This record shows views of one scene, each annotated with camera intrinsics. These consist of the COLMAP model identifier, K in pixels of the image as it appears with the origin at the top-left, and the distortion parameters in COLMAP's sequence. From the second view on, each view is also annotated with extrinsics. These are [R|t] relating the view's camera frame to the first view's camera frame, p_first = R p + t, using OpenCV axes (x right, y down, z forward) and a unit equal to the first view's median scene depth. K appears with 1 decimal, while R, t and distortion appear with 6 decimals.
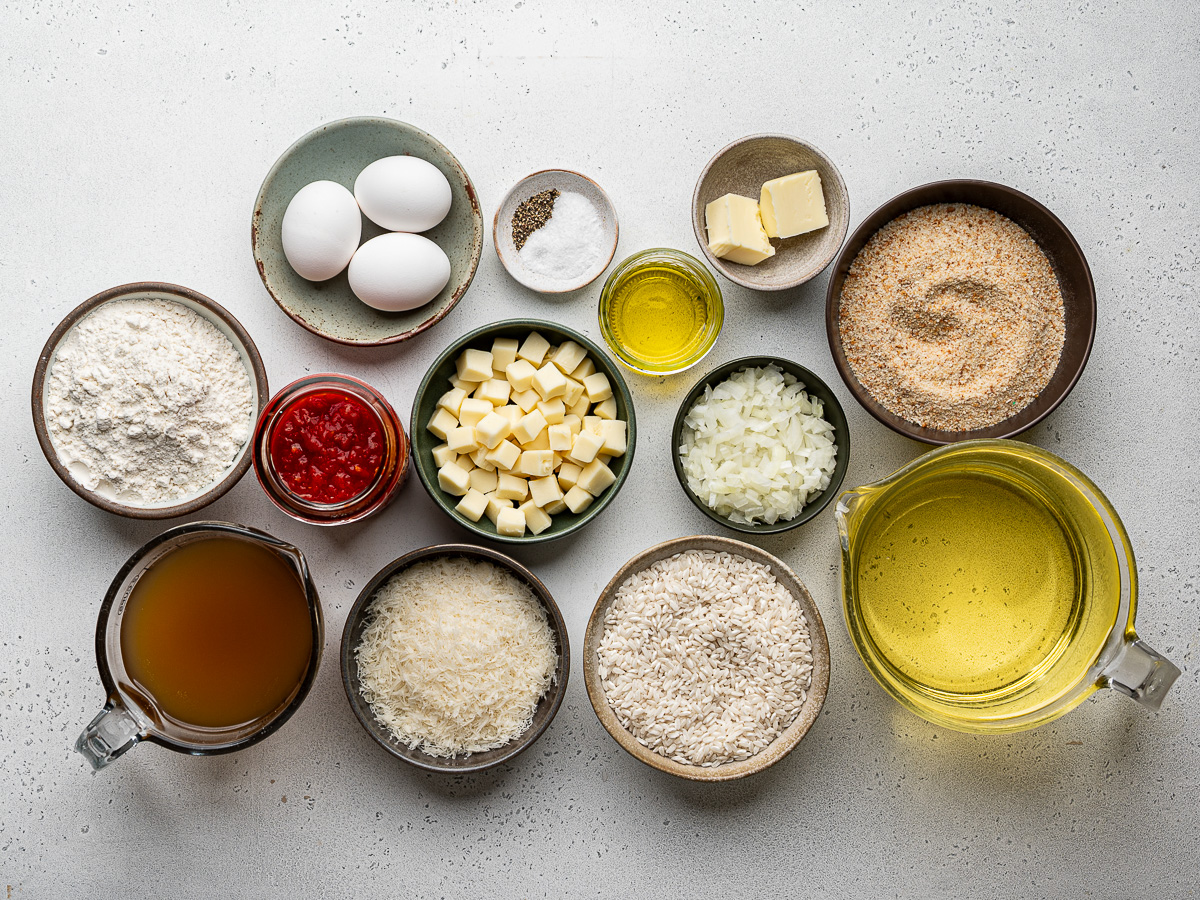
lens RADIAL K [[1713.5, 0, 600.0], [0, 1713.5, 450.0], [0, 0, 1]] dist [-0.007458, 0.018035]
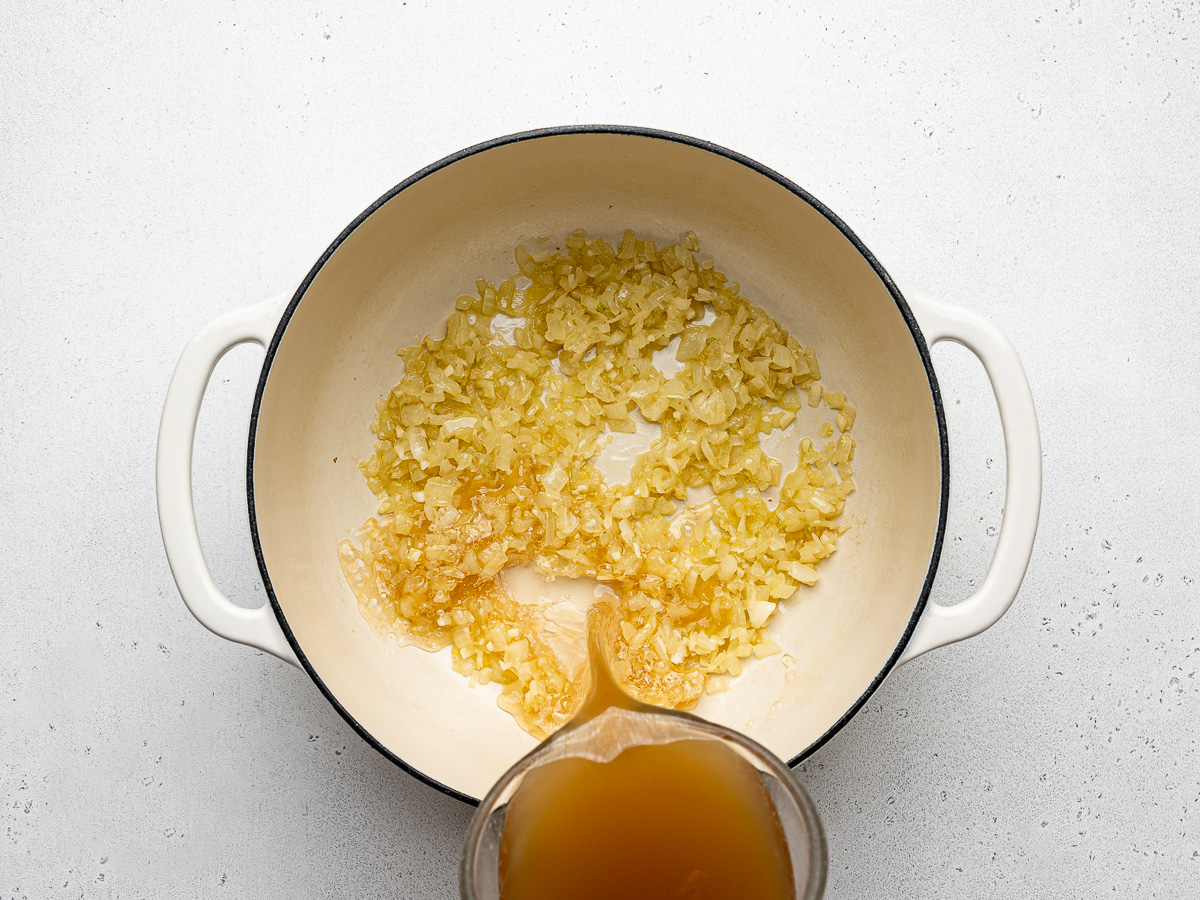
lens RADIAL K [[1783.7, 0, 609.5], [0, 1783.7, 471.8], [0, 0, 1]] dist [-0.006643, 0.018158]
pose [[0.999623, -0.027161, -0.003920, -0.042107], [0.027158, 0.999631, -0.000908, 0.001686], [0.003943, 0.000801, 0.999992, 0.253020]]
